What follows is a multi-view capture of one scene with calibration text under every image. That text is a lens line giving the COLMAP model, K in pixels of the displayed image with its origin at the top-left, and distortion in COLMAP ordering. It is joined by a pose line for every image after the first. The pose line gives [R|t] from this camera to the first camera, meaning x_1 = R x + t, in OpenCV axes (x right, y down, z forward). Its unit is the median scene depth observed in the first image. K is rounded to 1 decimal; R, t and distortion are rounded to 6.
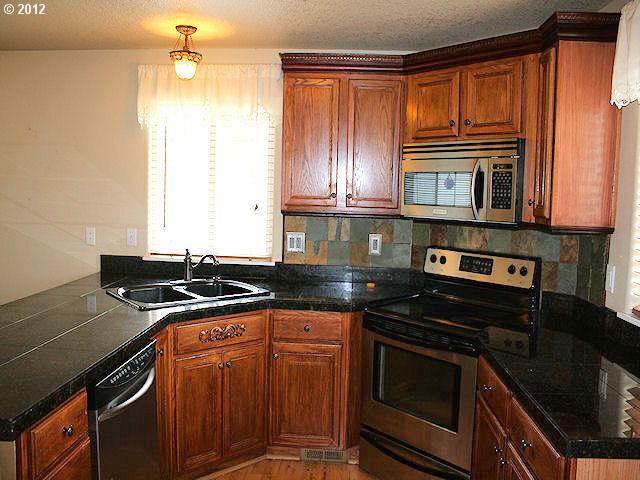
lens RADIAL K [[532.4, 0, 321.8], [0, 532.4, 235.2], [0, 0, 1]] dist [-0.092947, 0.037479]
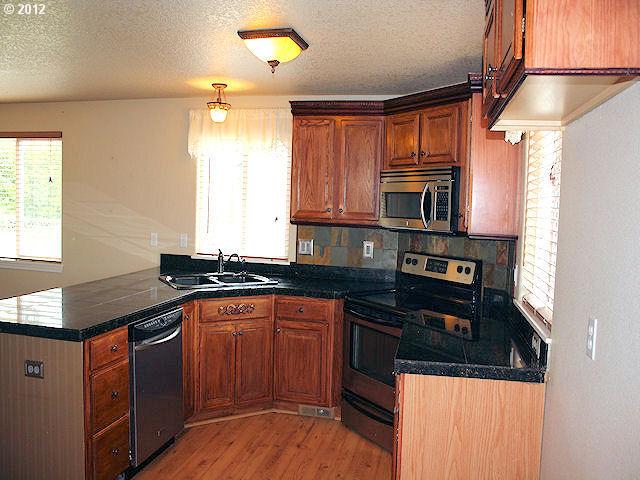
lens RADIAL K [[532.4, 0, 318.9], [0, 532.4, 242.6], [0, 0, 1]] dist [-0.092947, 0.037479]
pose [[0.986459, 0.018774, -0.162930, 0.219699], [-0.021916, 0.999607, -0.017506, 0.028888], [0.162538, 0.020840, 0.986482, -0.287638]]
